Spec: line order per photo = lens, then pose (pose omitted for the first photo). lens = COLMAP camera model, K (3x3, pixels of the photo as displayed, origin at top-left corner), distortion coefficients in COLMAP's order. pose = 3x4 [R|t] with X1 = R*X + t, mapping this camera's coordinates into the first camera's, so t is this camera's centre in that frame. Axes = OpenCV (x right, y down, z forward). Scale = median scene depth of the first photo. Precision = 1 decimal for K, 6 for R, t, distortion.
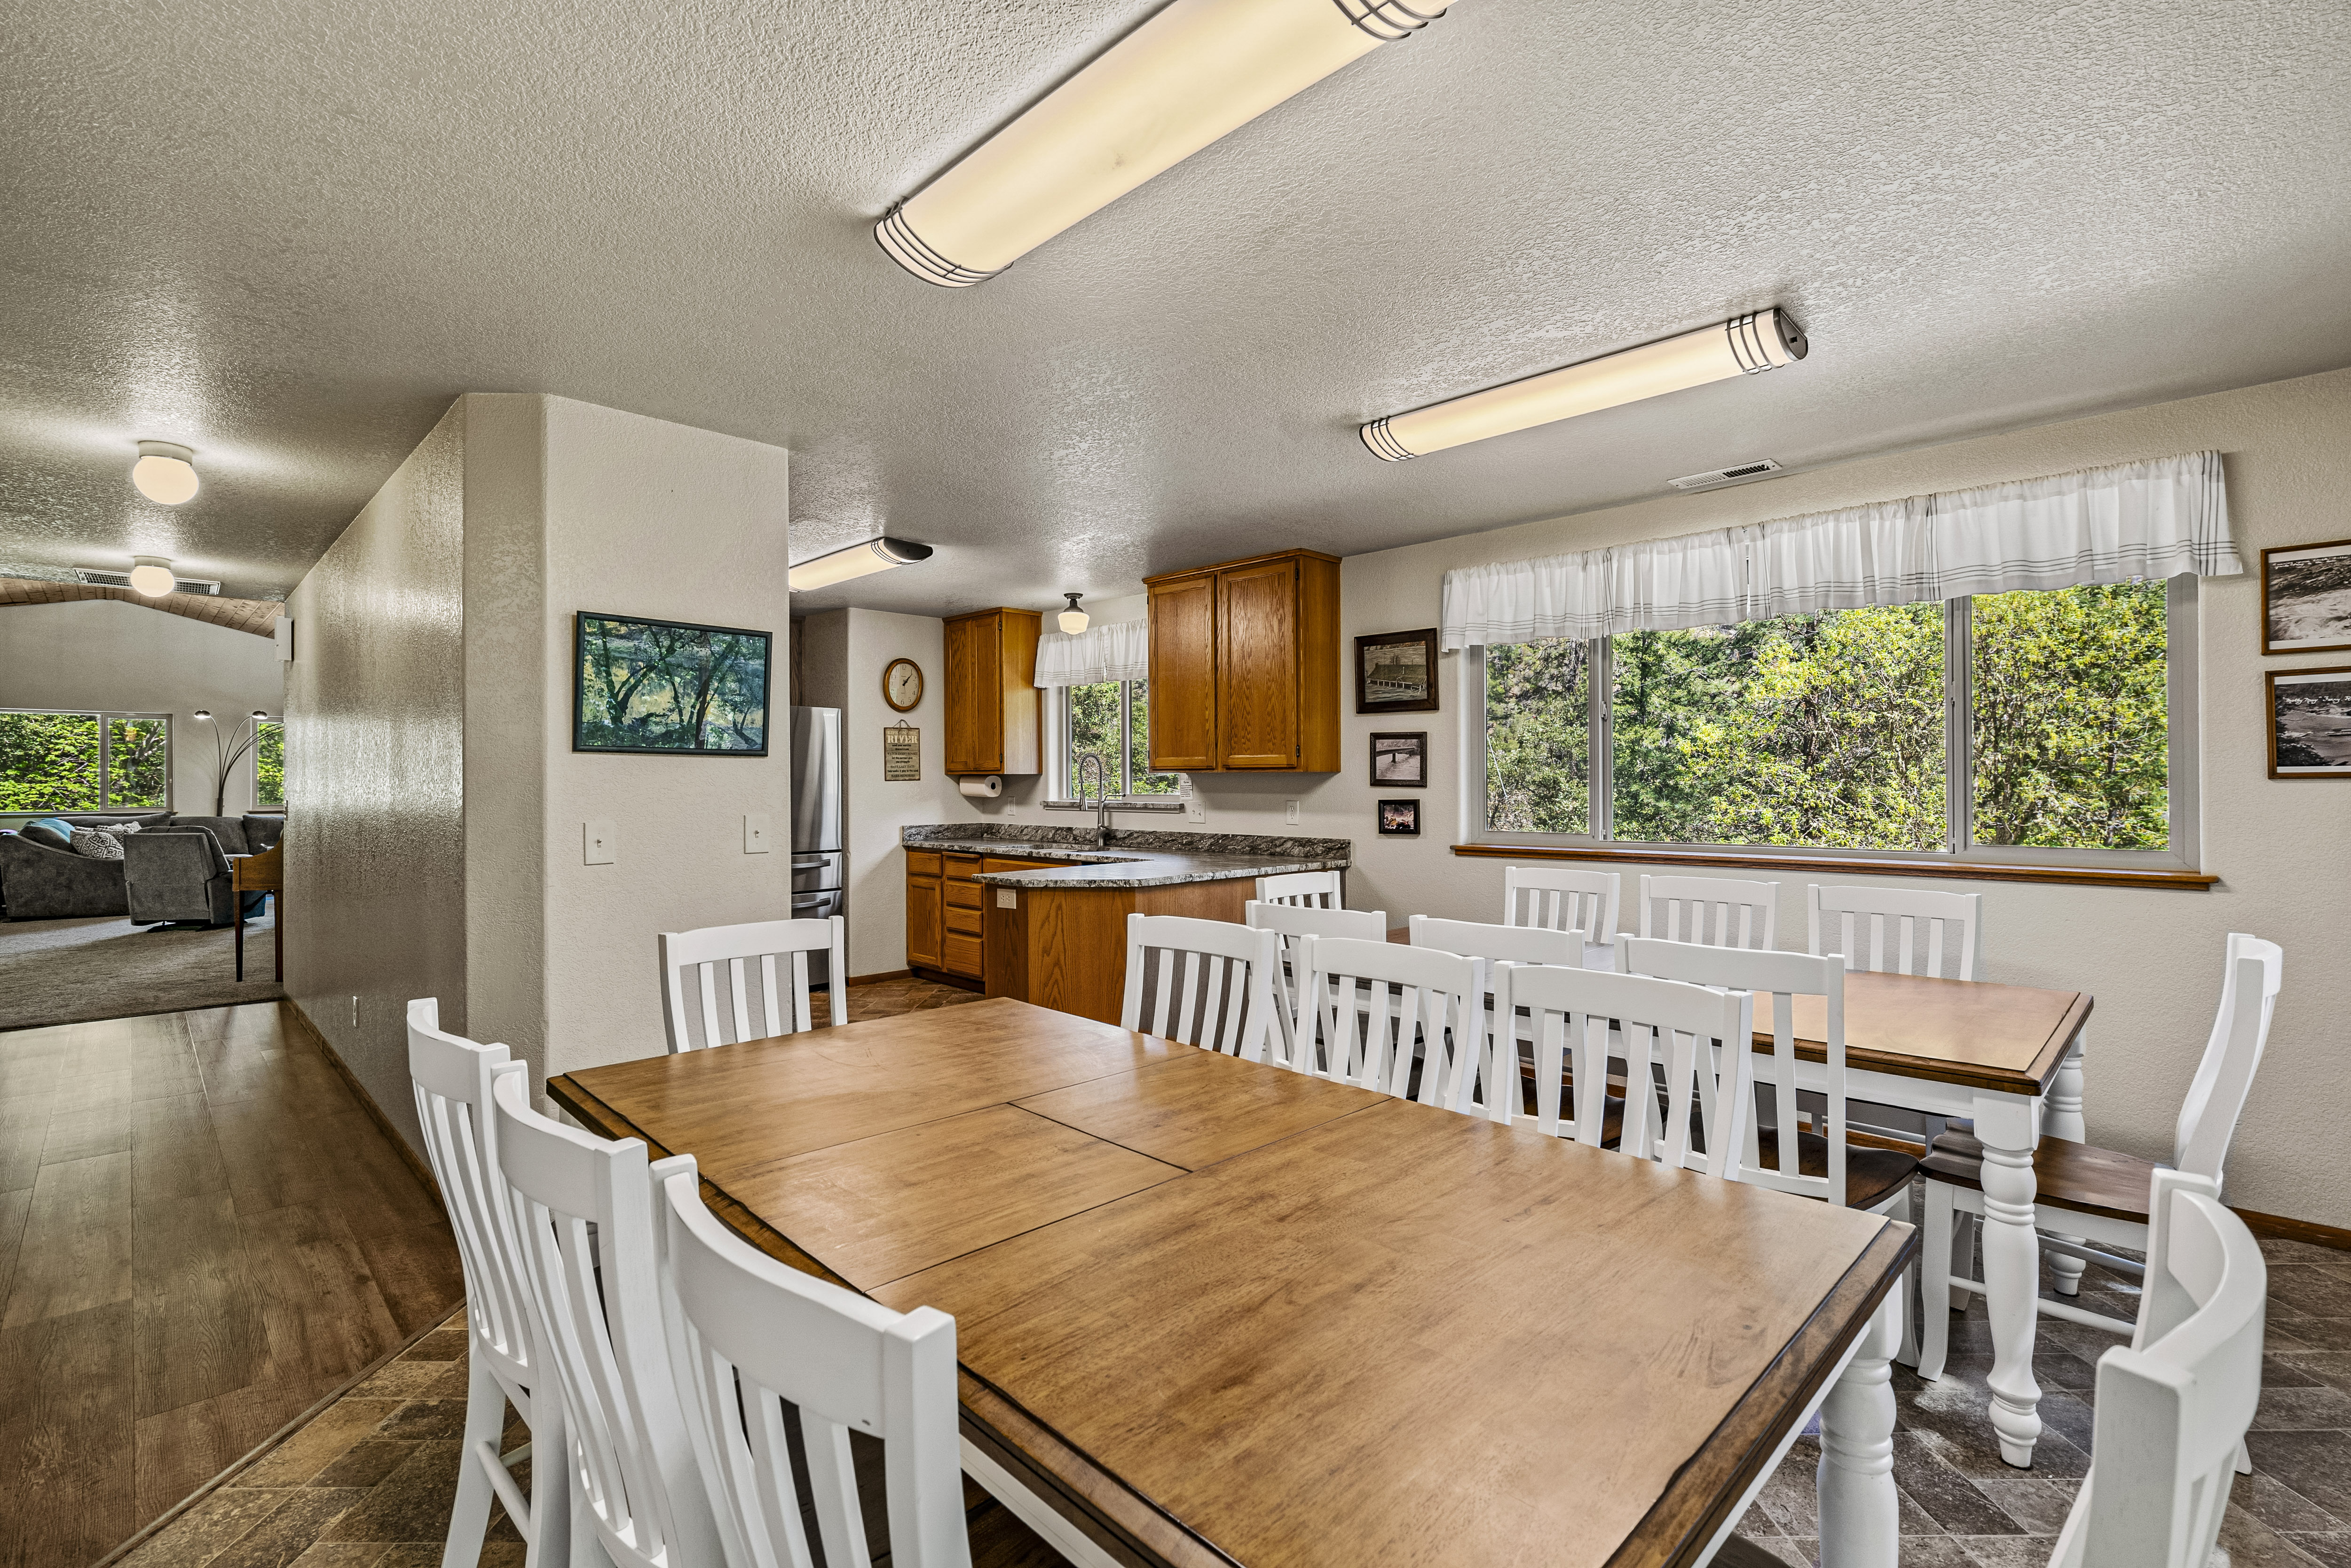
lens RADIAL K [[1058.7, 0, 1169.9], [0, 1058.7, 776.1], [0, 0, 1]] dist [0.003071, 0.000362]
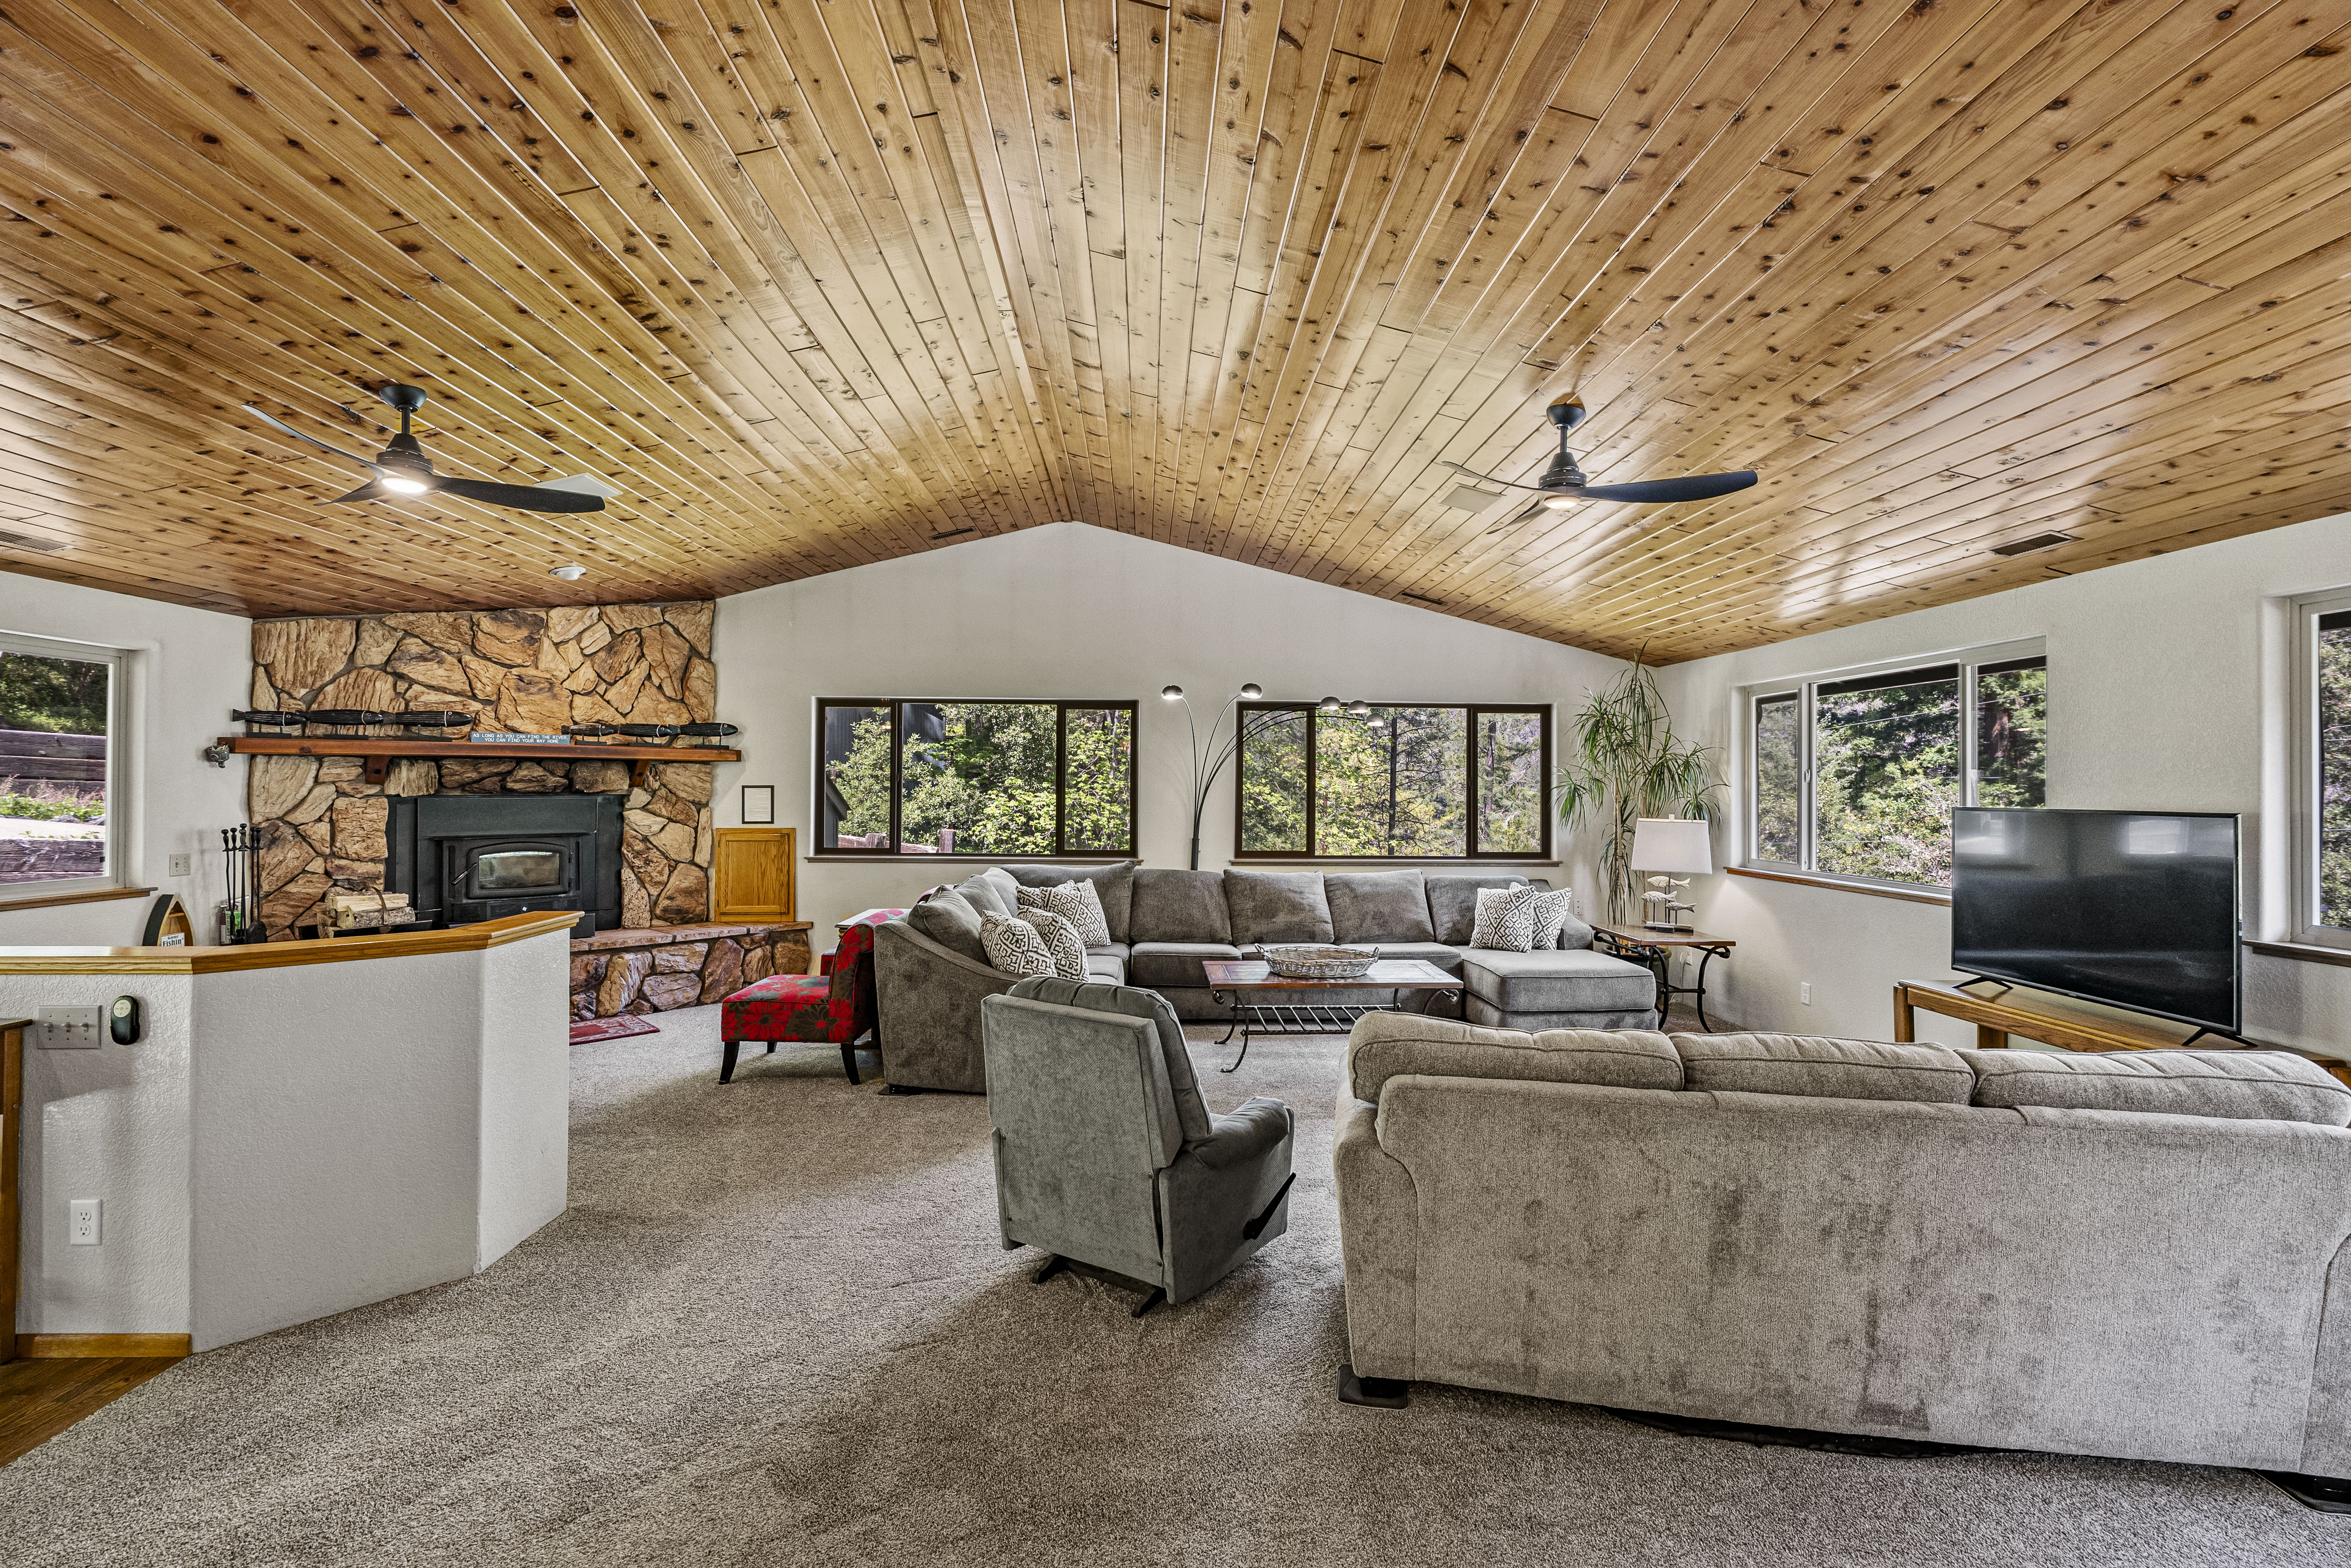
lens RADIAL K [[1058.7, 0, 1169.9], [0, 1058.7, 776.1], [0, 0, 1]] dist [0.003071, 0.000362]
pose [[0.727479, 0.000619, -0.686130, -0.638358], [-0.007234, 0.999951, -0.006768, -0.013185], [0.686092, 0.009887, 0.727447, 0.715864]]
